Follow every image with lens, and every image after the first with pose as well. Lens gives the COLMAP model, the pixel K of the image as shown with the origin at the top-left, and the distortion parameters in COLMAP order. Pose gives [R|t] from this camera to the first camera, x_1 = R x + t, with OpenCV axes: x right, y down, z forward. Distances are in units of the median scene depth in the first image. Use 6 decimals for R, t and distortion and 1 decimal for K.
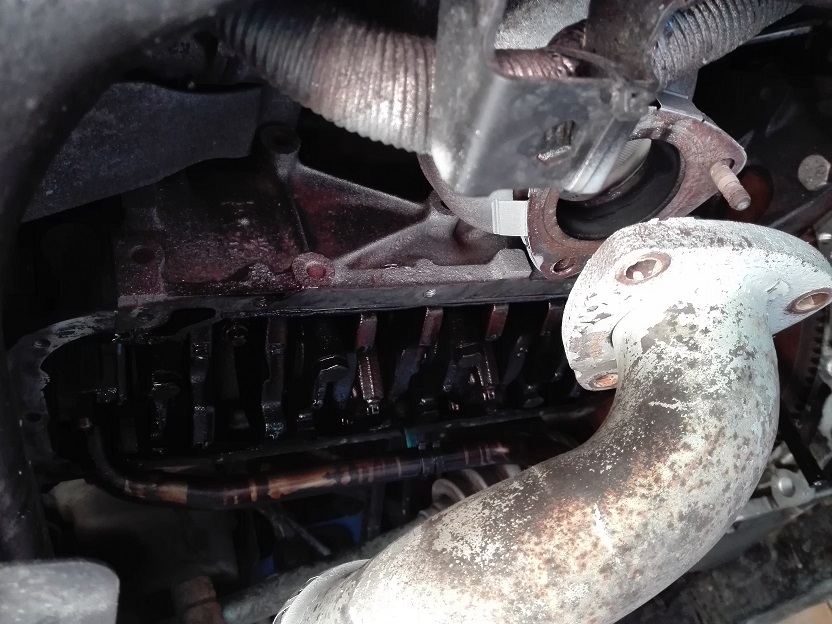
lens RADIAL K [[654.8, 0, 431.8], [0, 654.8, 313.4], [0, 0, 1]] dist [0.098001, -0.249291]
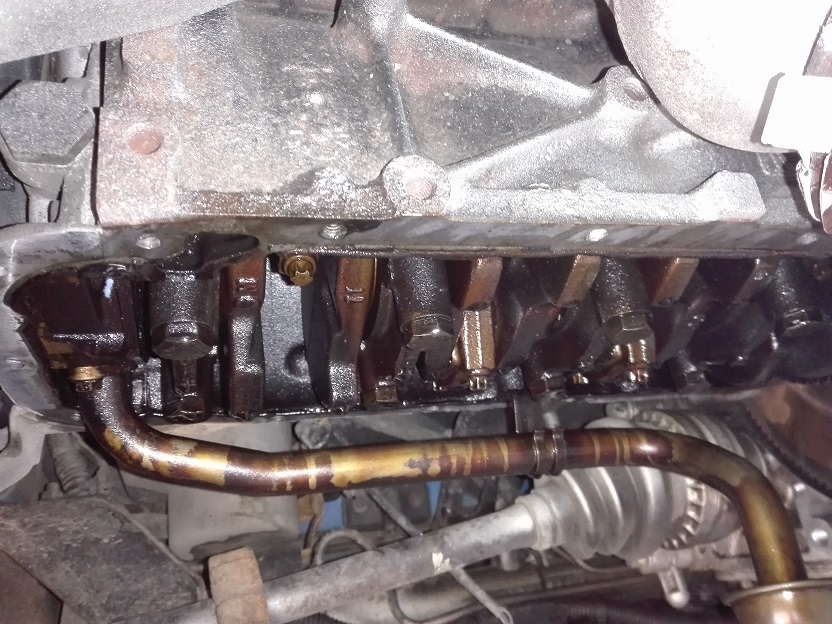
lens RADIAL K [[654.8, 0, 431.8], [0, 654.8, 313.4], [0, 0, 1]] dist [0.098001, -0.249291]
pose [[0.987175, 0.100932, -0.123683, -0.071458], [-0.083787, 0.987056, 0.136749, -0.030175], [0.135884, -0.124632, 0.982854, 0.350957]]
